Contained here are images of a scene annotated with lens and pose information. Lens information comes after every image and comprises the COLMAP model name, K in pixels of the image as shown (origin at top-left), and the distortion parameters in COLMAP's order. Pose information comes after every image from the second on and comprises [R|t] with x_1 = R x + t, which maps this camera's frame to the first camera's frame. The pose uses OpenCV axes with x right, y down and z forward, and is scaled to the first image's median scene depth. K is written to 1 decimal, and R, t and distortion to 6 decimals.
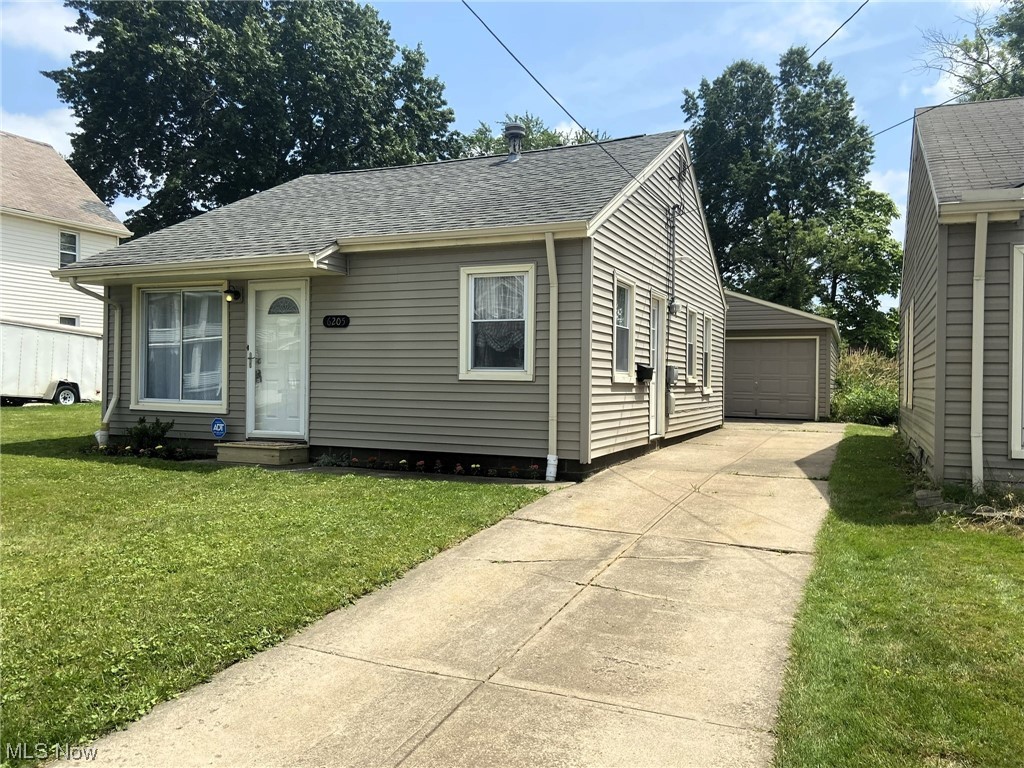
lens RADIAL K [[786.2, 0, 497.9], [0, 786.2, 385.9], [0, 0, 1]] dist [0.002267, 0.200488]
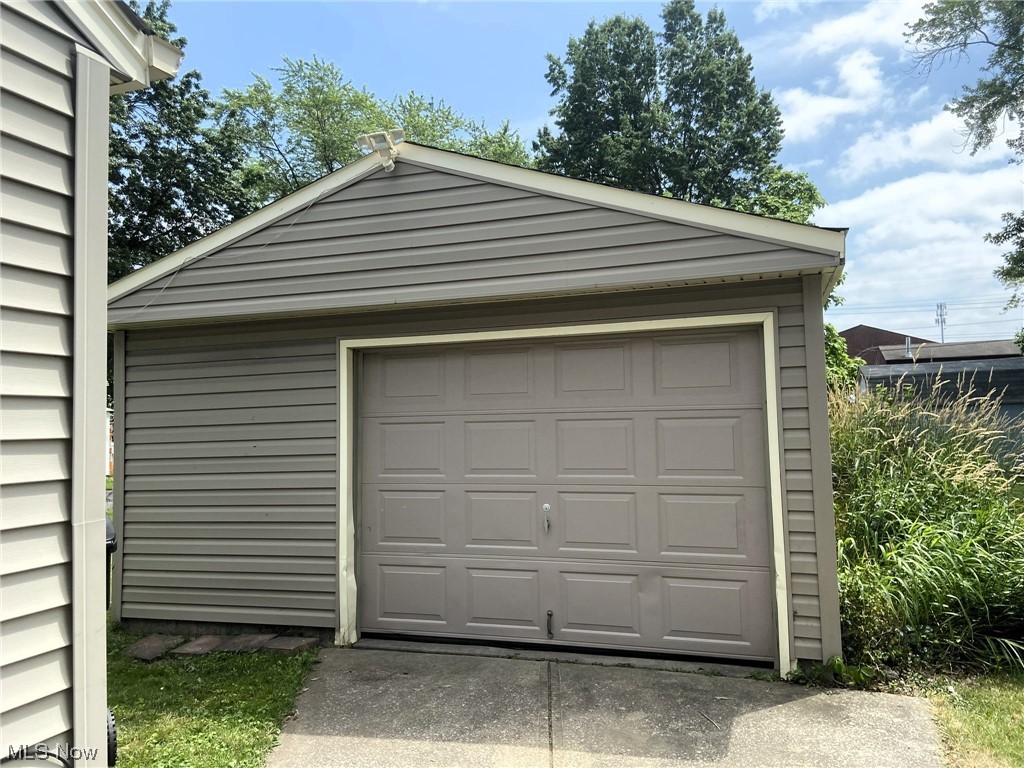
lens RADIAL K [[783.1, 0, 509.4], [0, 783.1, 381.6], [0, 0, 1]] dist [0.129429, -0.178976]
pose [[0.992792, -0.033455, 0.115084, 0.125937], [0.040437, 0.997445, -0.058886, -0.013157], [-0.112820, 0.063116, 0.991609, 0.325834]]
